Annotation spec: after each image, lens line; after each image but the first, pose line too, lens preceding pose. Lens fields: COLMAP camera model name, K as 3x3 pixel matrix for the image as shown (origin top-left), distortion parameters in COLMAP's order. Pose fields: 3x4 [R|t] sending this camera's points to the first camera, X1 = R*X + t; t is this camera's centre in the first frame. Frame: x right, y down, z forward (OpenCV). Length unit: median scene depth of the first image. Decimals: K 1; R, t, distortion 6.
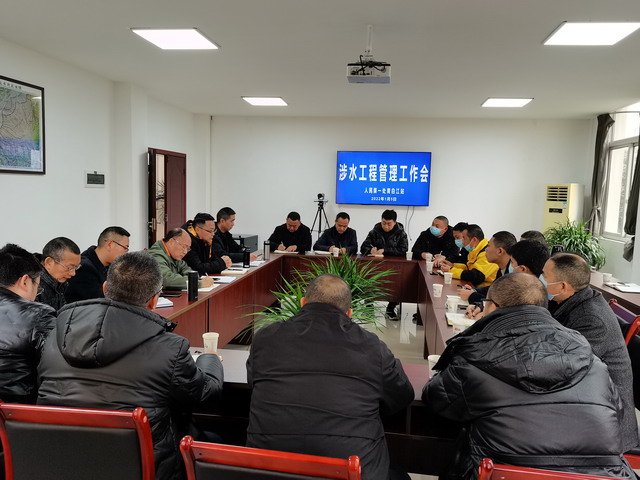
lens RADIAL K [[501.5, 0, 320.7], [0, 501.5, 239.3], [0, 0, 1]] dist [0.037283, -0.011114]
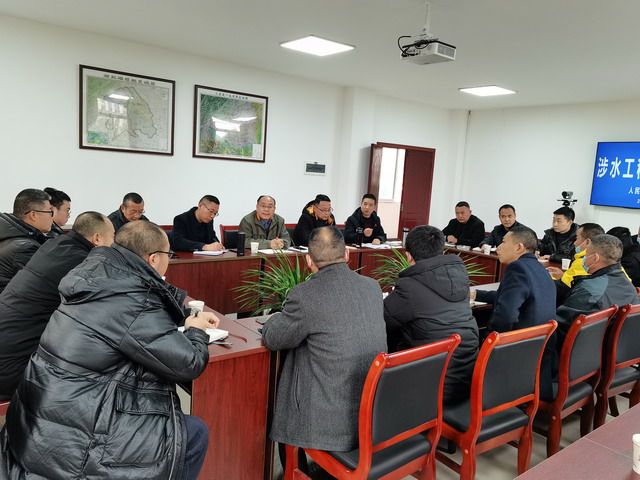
lens RADIAL K [[501.5, 0, 320.6], [0, 501.5, 236.2], [0, 0, 1]] dist [0.037283, -0.011114]
pose [[0.748924, 0.101417, -0.654849, 0.319990], [-0.108123, 0.993678, 0.030235, 0.005550], [0.653775, 0.048161, 0.755155, 0.083369]]
